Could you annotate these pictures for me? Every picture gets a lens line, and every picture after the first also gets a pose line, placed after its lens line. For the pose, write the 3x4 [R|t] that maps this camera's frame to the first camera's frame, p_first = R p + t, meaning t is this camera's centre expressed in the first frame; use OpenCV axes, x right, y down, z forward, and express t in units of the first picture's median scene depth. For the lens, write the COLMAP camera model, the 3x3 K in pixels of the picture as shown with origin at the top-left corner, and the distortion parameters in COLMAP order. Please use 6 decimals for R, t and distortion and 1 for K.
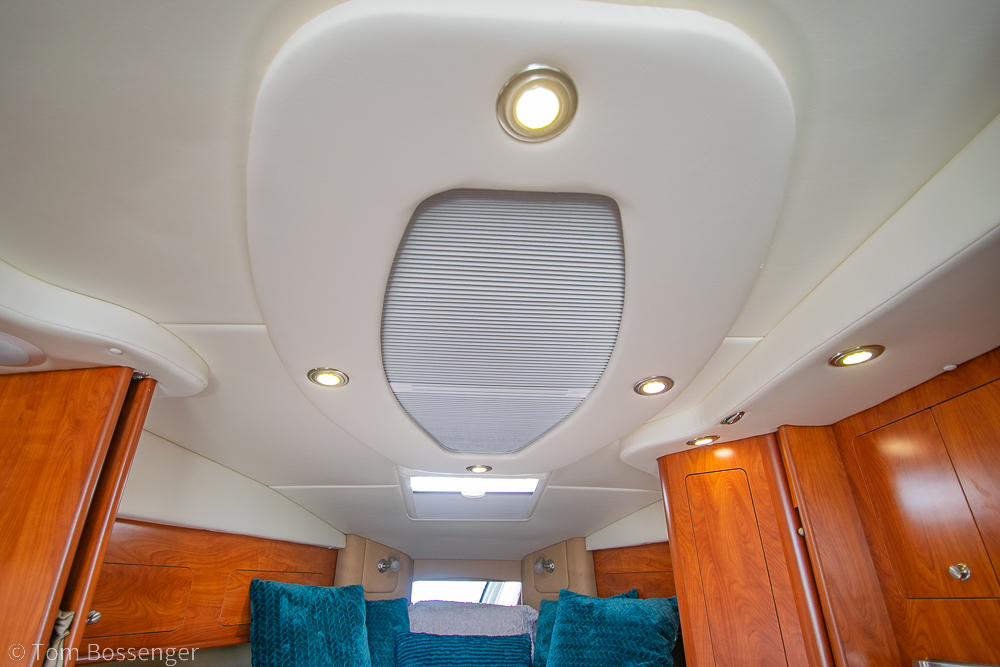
lens RADIAL K [[482.7, 0, 485.4], [0, 482.7, 335.9], [0, 0, 1]] dist [0.001362, -0.016554]
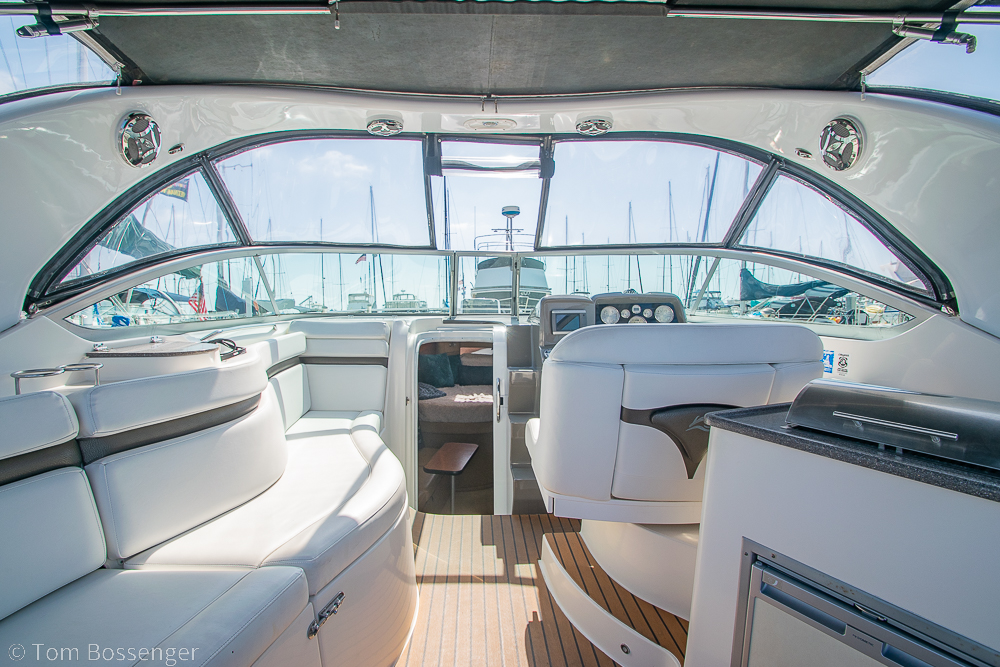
lens RADIAL K [[453.1, 0, 485.7], [0, 453.1, 338.1], [0, 0, 1]] dist [0.018810, -0.025685]
pose [[0.999117, -0.003157, -0.041905, 0.202284], [0.024808, 0.849187, 0.527509, -1.755553], [0.033920, -0.528083, 0.848515, -2.278870]]
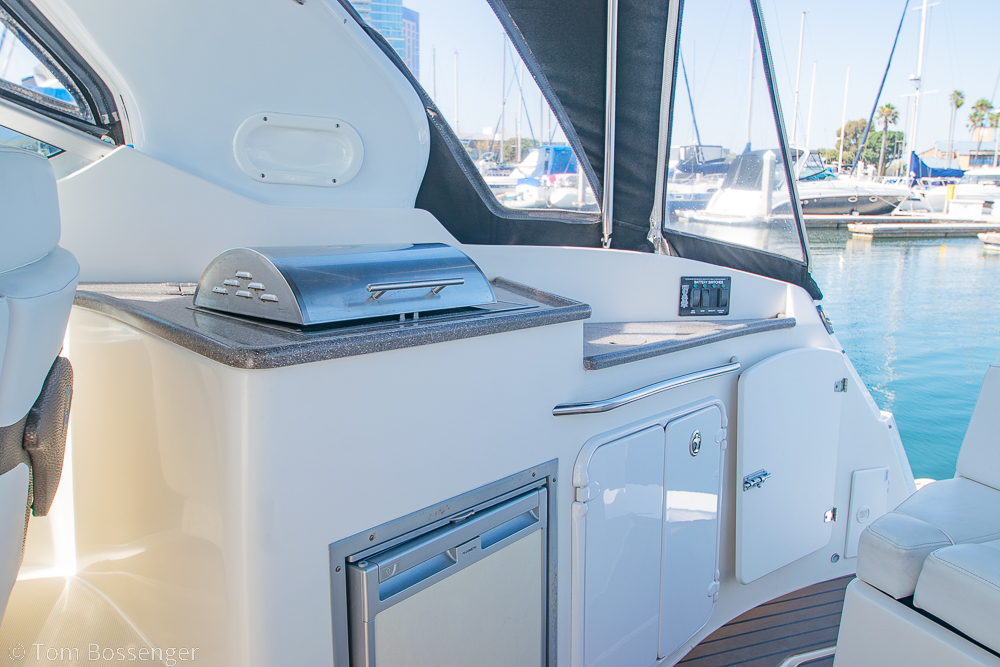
lens RADIAL K [[807.5, 0, 481.2], [0, 807.5, 336.2], [0, 0, 1]] dist [-0.055544, 0.015683]
pose [[-0.313203, -0.182068, 0.932070, -0.103350], [-0.467699, 0.883752, 0.015469, -1.287456], [-0.826535, -0.431084, -0.361947, -1.533016]]
